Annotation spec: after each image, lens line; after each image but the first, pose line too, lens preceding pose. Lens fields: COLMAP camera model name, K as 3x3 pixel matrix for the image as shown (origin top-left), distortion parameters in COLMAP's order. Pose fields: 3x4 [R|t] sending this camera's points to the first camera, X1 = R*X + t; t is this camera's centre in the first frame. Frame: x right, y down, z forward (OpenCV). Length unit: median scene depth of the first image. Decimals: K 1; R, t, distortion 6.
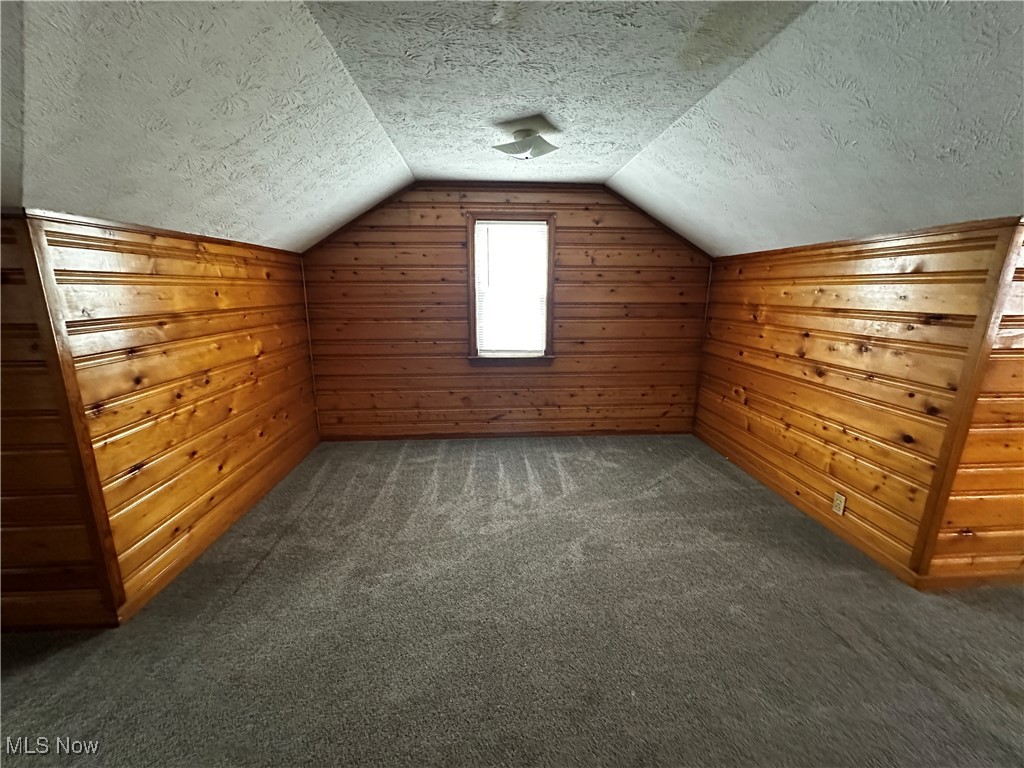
lens RADIAL K [[408.5, 0, 508.5], [0, 408.5, 381.9], [0, 0, 1]] dist [-0.002886, 0.000445]
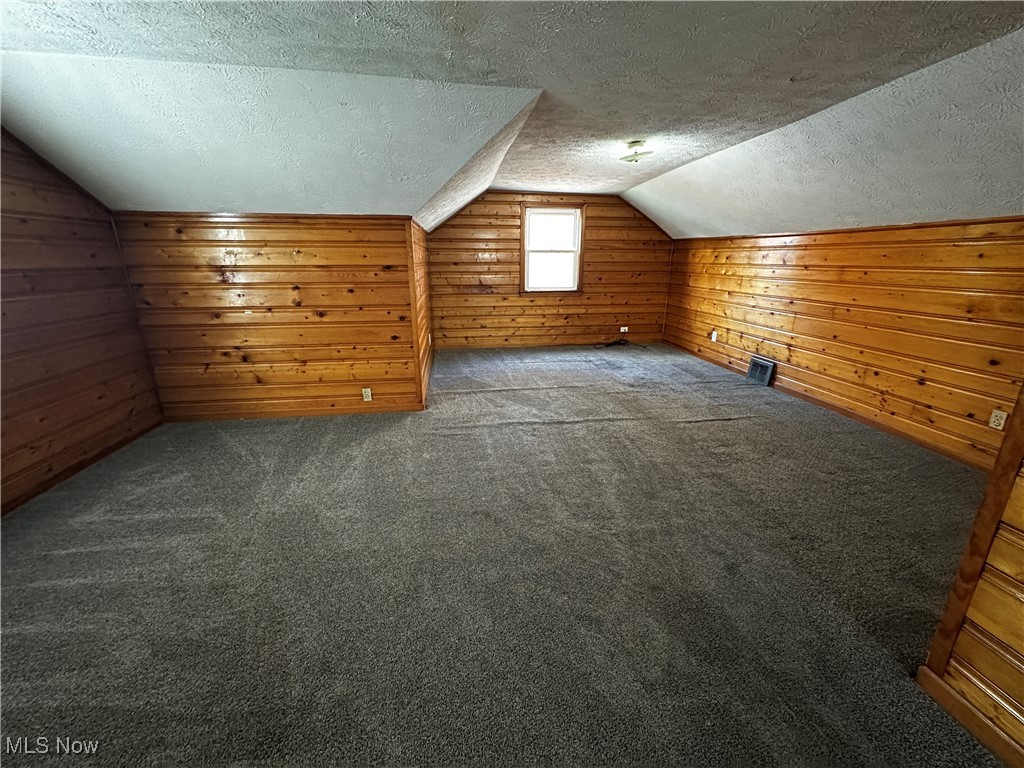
lens RADIAL K [[408.5, 0, 508.7], [0, 408.5, 388.0], [0, 0, 1]] dist [-0.002886, 0.000445]
pose [[-0.074695, -0.309517, 0.947956, -0.685273], [0.213842, 0.923526, 0.318390, -0.099940], [-0.974008, 0.226494, -0.002795, 0.475401]]
